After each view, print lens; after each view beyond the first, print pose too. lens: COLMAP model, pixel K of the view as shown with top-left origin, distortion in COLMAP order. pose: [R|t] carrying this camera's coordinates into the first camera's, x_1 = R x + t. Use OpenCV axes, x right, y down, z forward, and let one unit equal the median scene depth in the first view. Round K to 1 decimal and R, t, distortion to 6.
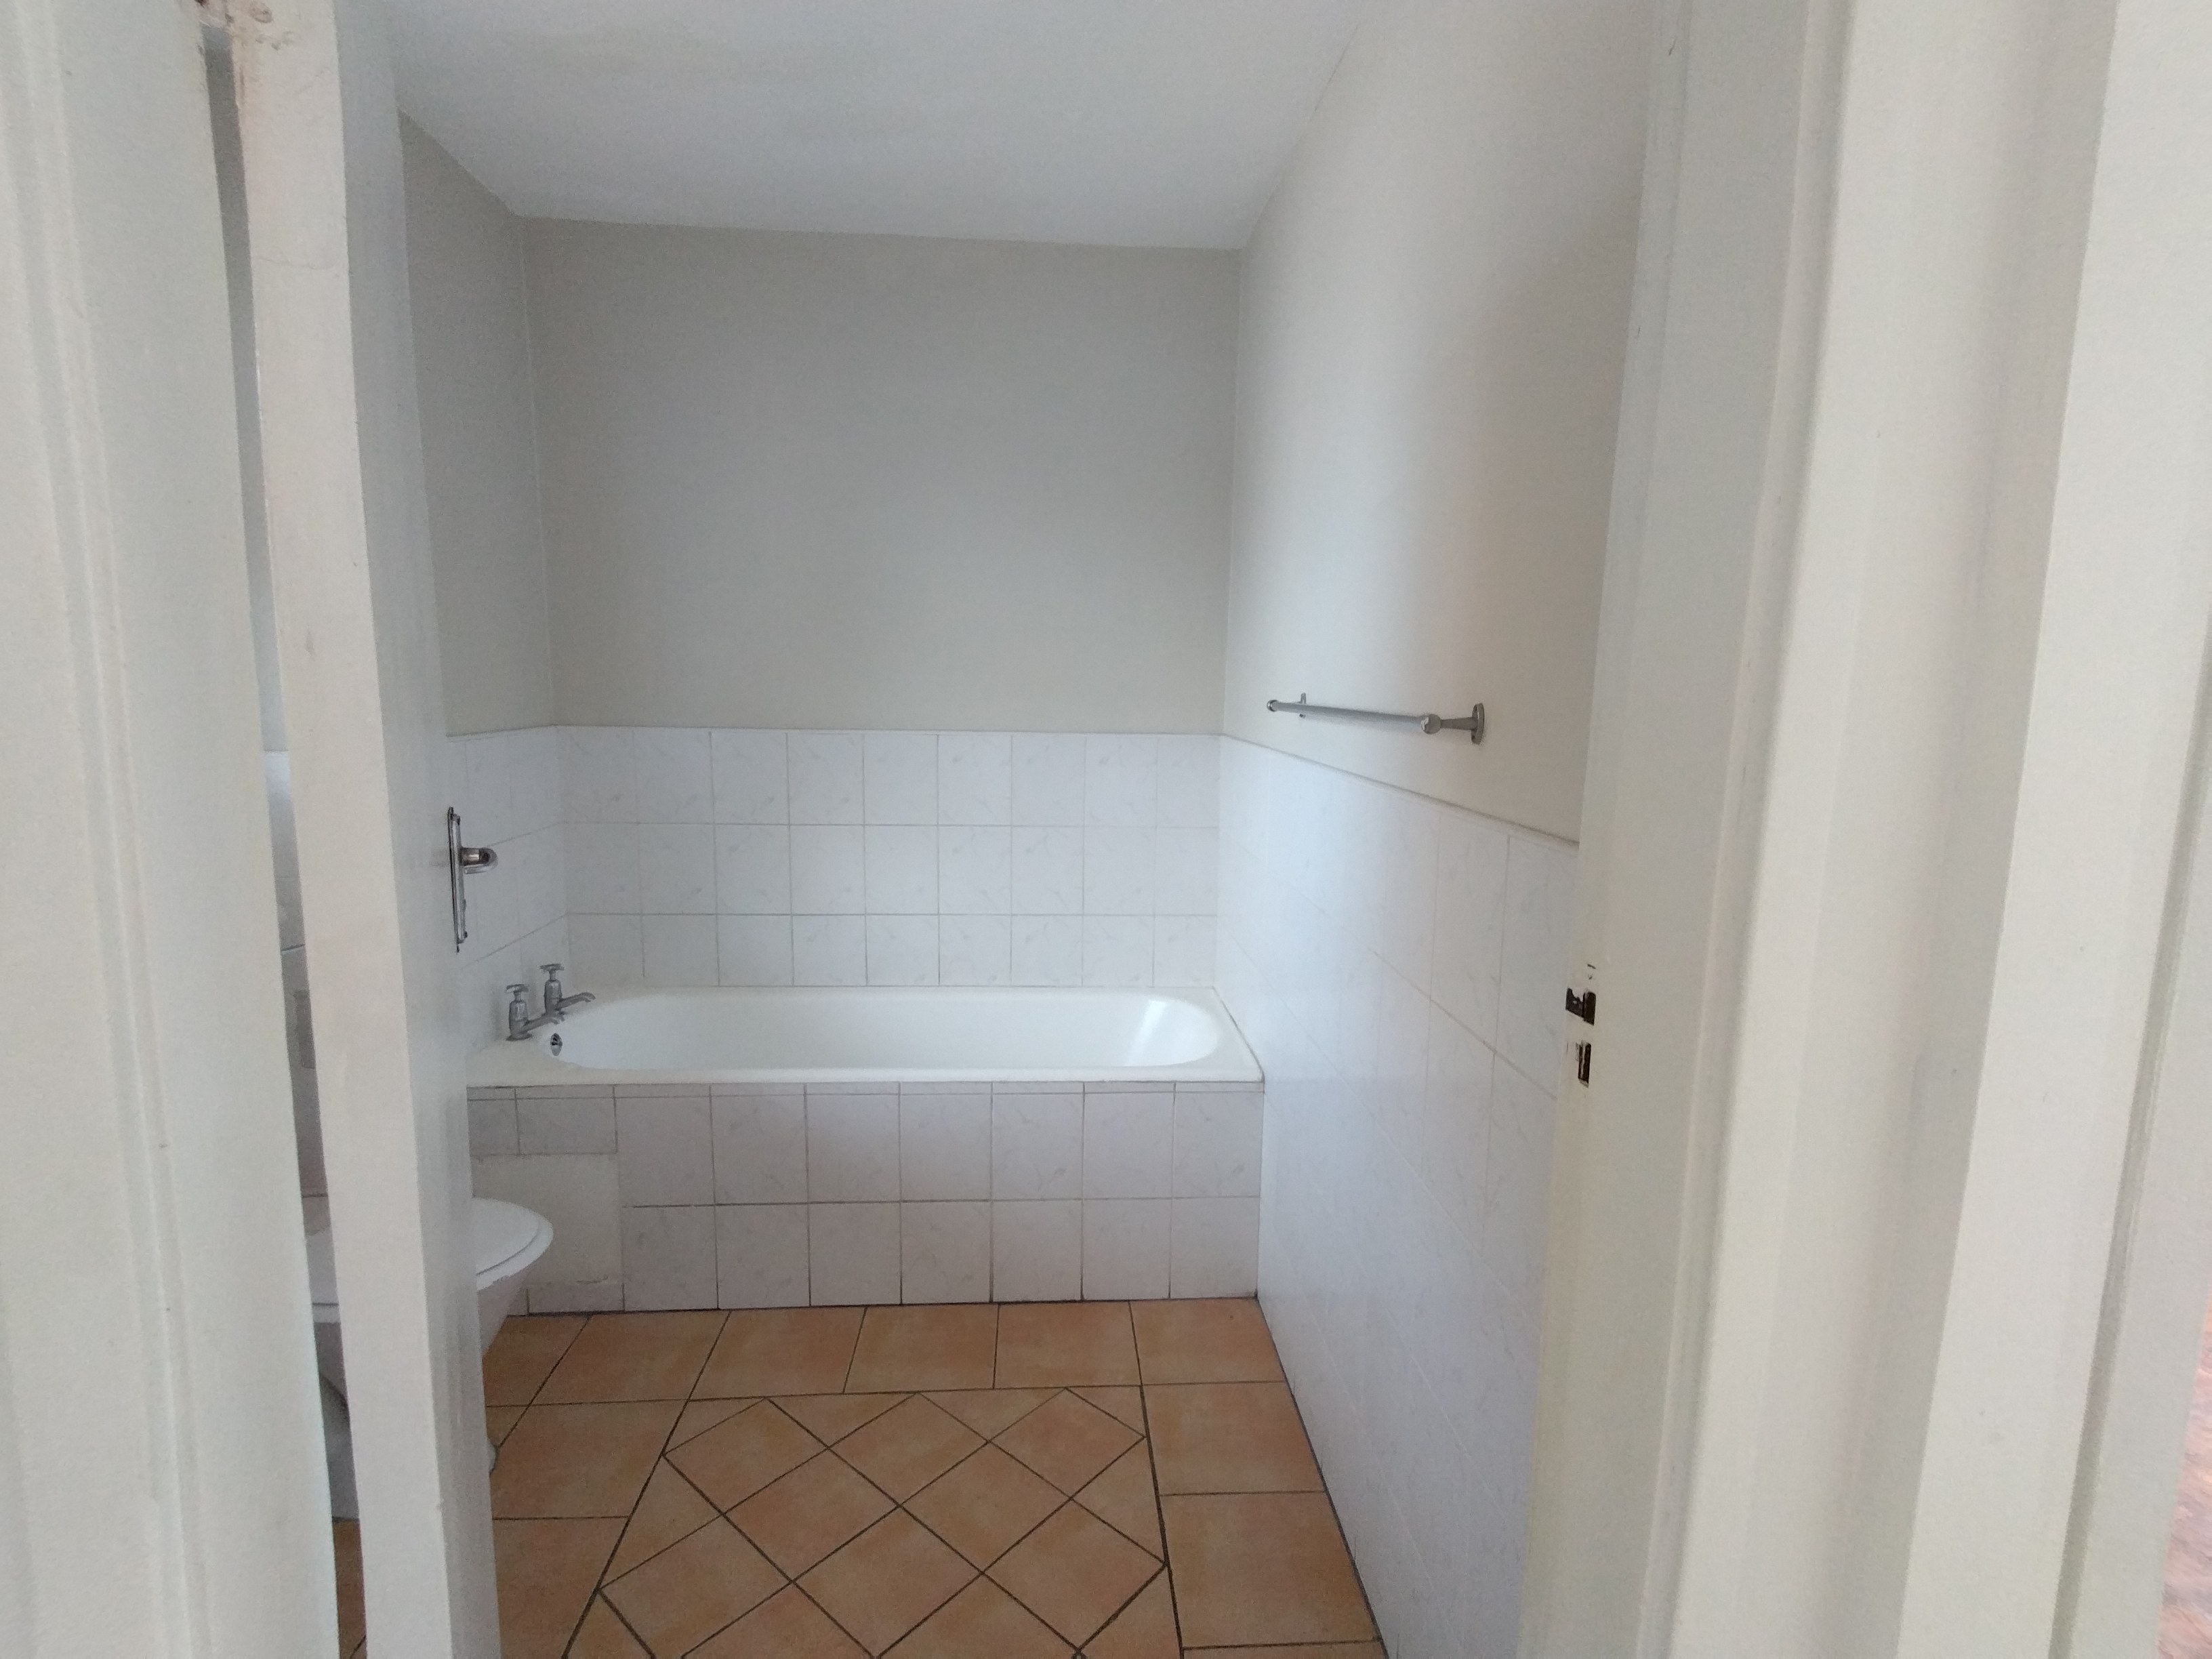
lens RADIAL K [[1096.3, 0, 1105.7], [0, 1096.3, 833.0], [0, 0, 1]] dist [0.036401, -0.003024]
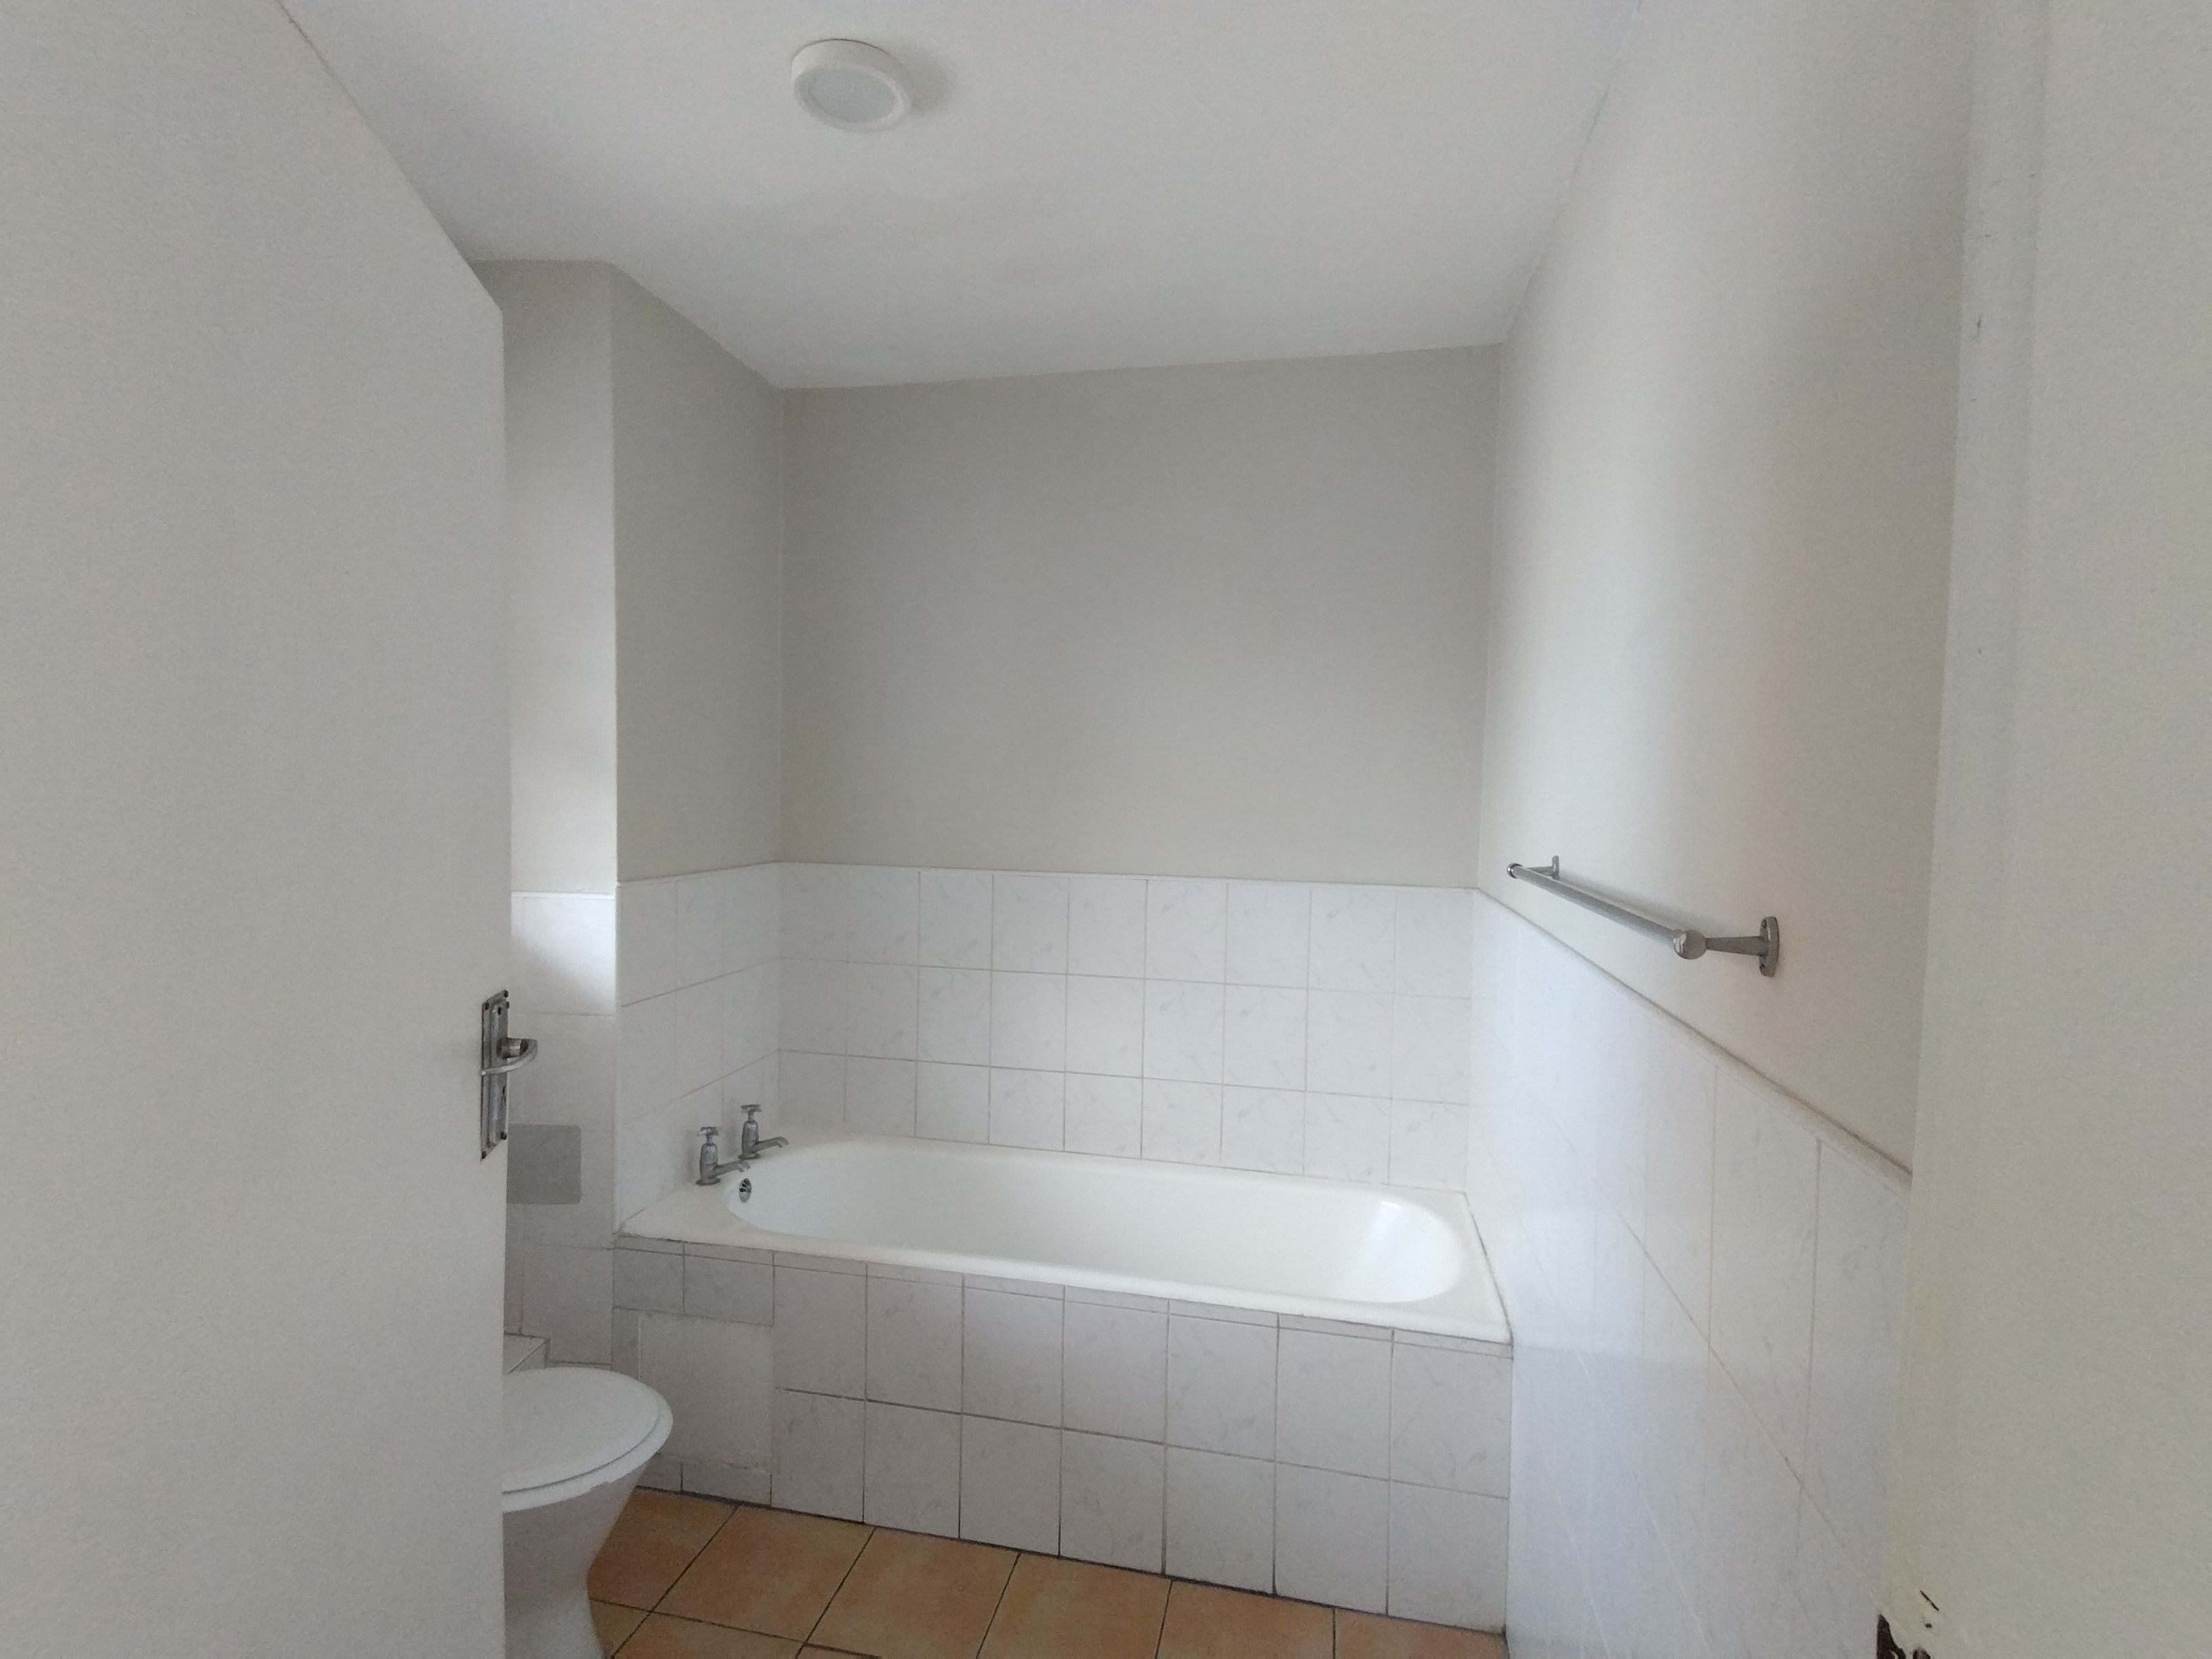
lens RADIAL K [[1096.3, 0, 1106.0], [0, 1096.3, 831.9], [0, 0, 1]] dist [0.036401, -0.003024]
pose [[0.963557, 0.016636, -0.266987, 0.069140], [-0.044186, 0.994253, -0.097515, -0.045781], [0.263830, 0.105758, 0.958754, 0.127716]]
